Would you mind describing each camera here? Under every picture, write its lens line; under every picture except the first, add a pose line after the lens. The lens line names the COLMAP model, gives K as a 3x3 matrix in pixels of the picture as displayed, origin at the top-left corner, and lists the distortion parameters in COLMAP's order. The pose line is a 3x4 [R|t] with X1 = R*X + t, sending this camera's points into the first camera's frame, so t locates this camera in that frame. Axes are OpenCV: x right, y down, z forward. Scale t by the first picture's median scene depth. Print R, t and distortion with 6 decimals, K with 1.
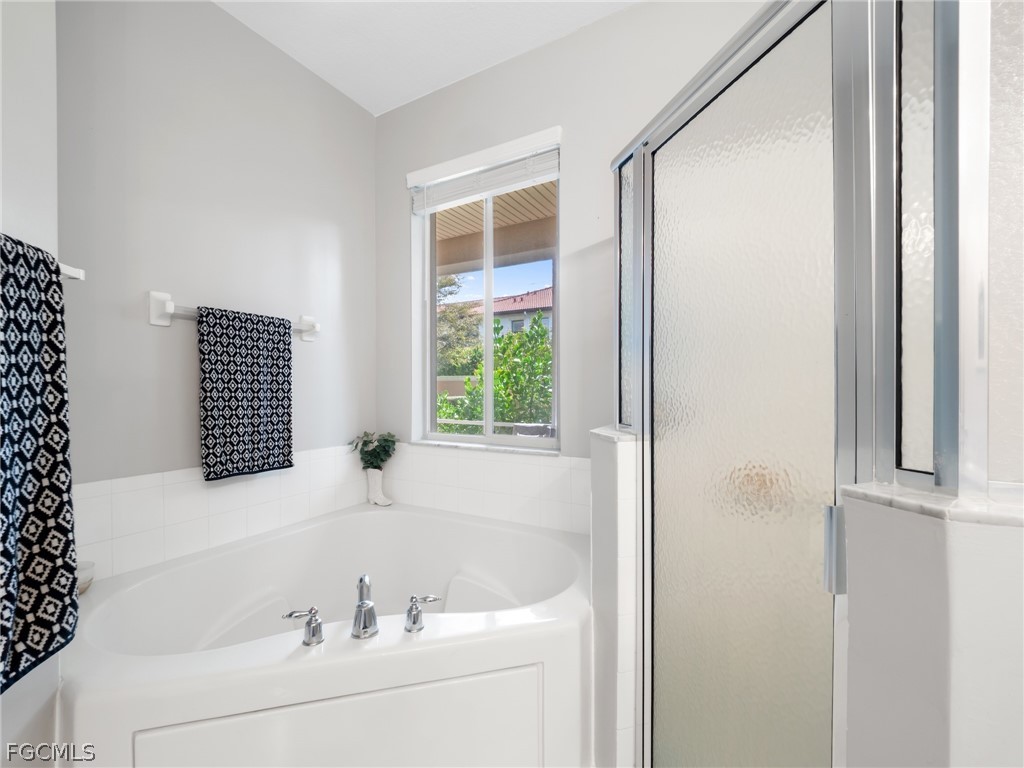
lens RADIAL K [[427.5, 0, 512.0], [0, 427.5, 384.0], [0, 0, 1]] dist [-0.003209, -0.000740]
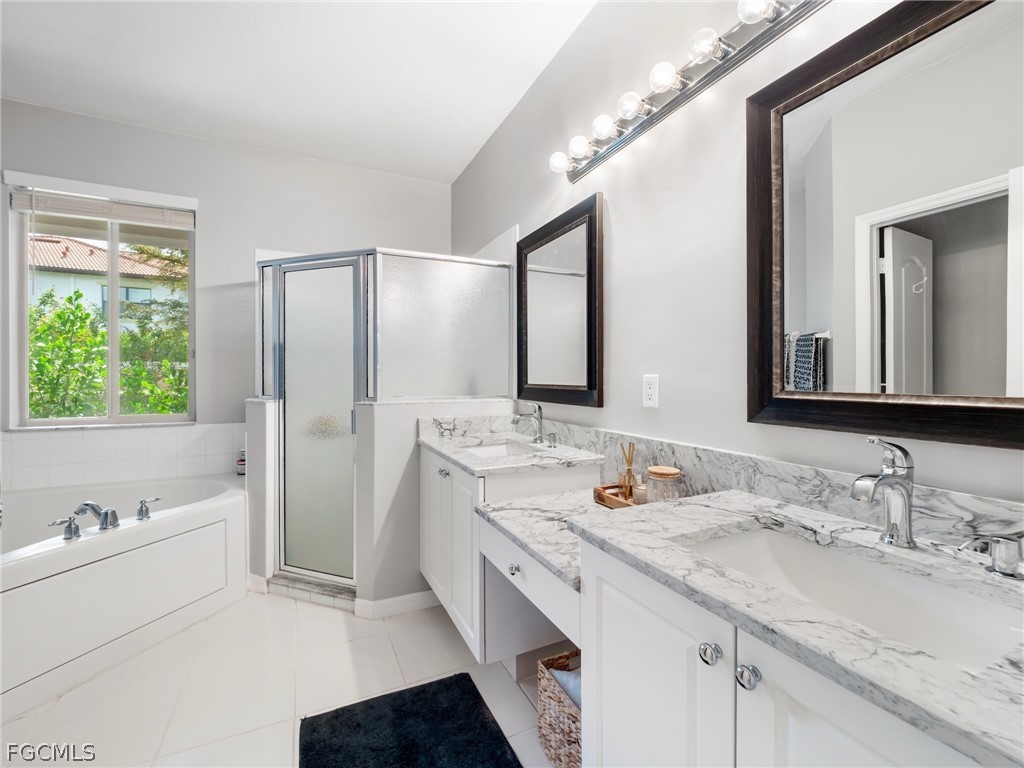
lens RADIAL K [[427.5, 0, 512.0], [0, 427.5, 384.0], [0, 0, 1]] dist [-0.003209, -0.000740]
pose [[0.561295, -0.016679, 0.827448, -0.488520], [-0.004929, 0.999712, 0.023495, -0.008087], [-0.827601, -0.017266, 0.561051, -0.706854]]
